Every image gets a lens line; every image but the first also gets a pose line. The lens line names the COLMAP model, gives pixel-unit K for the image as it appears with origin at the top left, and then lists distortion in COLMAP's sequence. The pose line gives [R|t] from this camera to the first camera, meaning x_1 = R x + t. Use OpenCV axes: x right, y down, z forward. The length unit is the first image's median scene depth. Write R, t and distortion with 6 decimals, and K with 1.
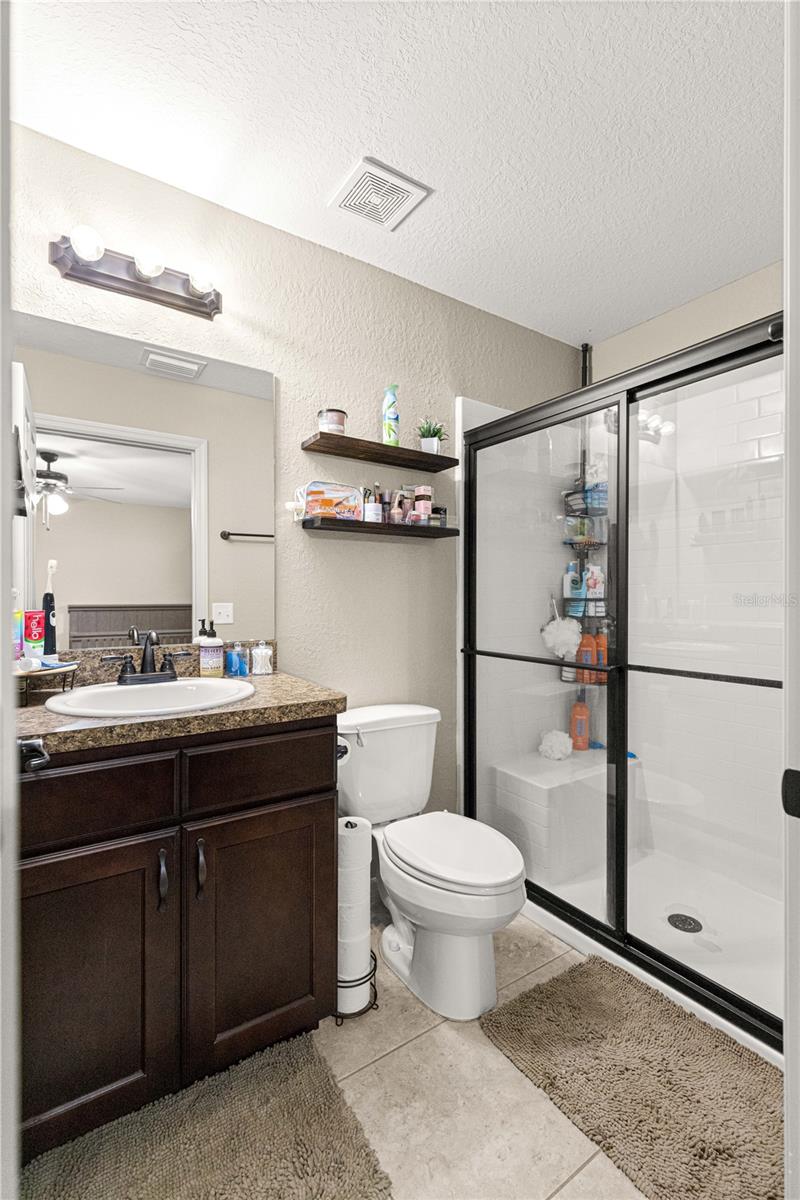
lens RADIAL K [[539.5, 0, 401.4], [0, 539.5, 607.8], [0, 0, 1]] dist [0.007630, -0.000418]
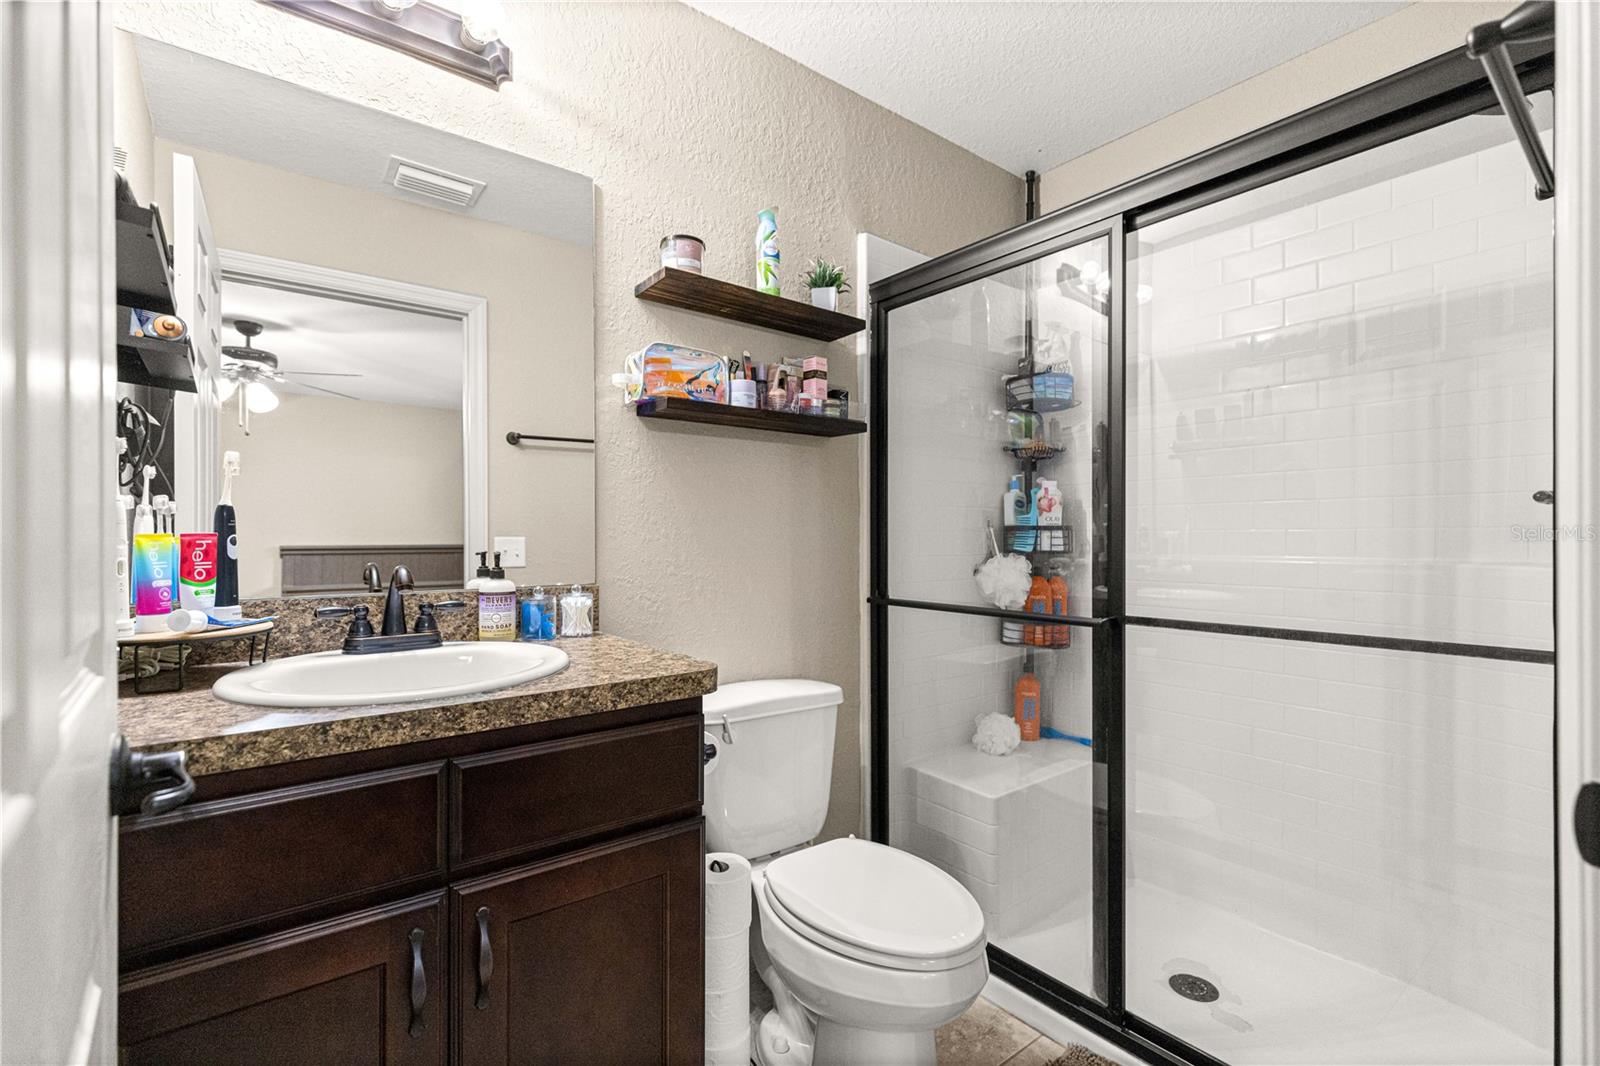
lens RADIAL K [[683.4, 0, 781.8], [0, 683.4, 555.3], [0, 0, 1]] dist [0.006107, 0.000240]
pose [[0.997584, -0.002184, 0.069433, -0.063990], [0.002564, 0.999982, -0.005380, 0.028964], [-0.069420, 0.005545, 0.997572, 0.150283]]
